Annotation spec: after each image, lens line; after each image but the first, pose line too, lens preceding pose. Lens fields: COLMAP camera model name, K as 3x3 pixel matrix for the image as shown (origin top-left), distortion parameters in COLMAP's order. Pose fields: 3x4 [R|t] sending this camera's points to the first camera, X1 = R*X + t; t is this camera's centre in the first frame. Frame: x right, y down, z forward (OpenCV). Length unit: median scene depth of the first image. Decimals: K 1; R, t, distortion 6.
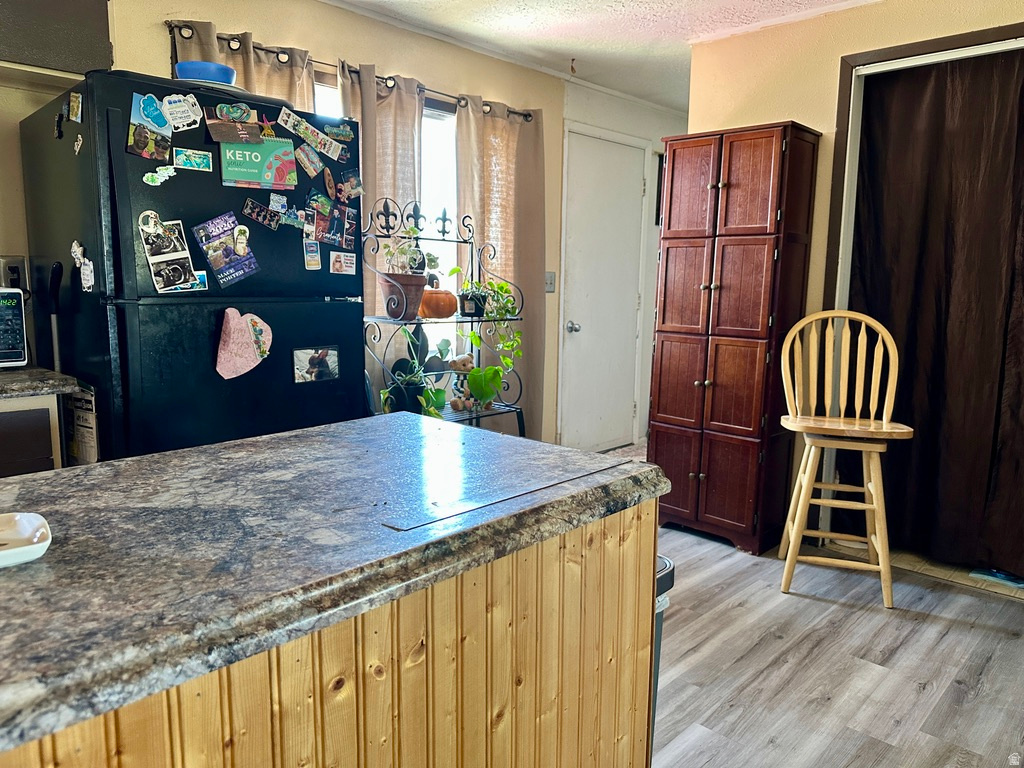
lens RADIAL K [[700.4, 0, 506.1], [0, 700.4, 379.6], [0, 0, 1]] dist [0.116288, -0.221209]
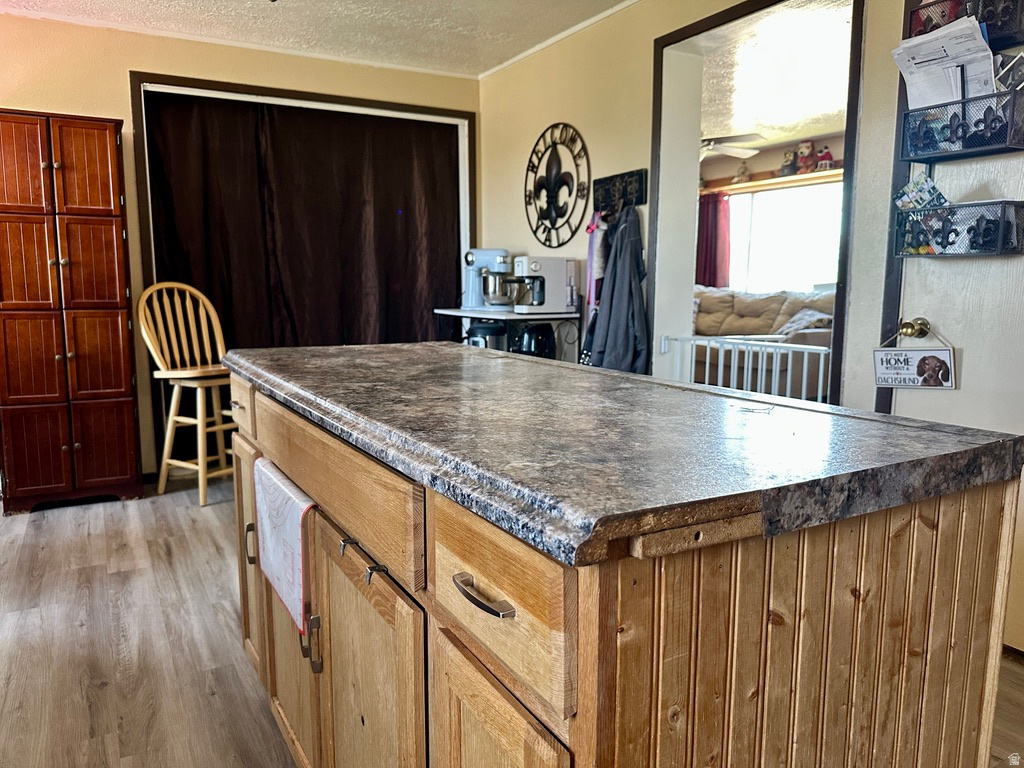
lens RADIAL K [[732.4, 0, 498.4], [0, 732.4, 382.9], [0, 0, 1]] dist [0.001288, -0.009822]
pose [[0.282179, -0.142639, 0.948699, -0.582701], [0.132734, 0.985179, 0.108643, 0.011916], [-0.950135, 0.095268, 0.296930, 0.087872]]
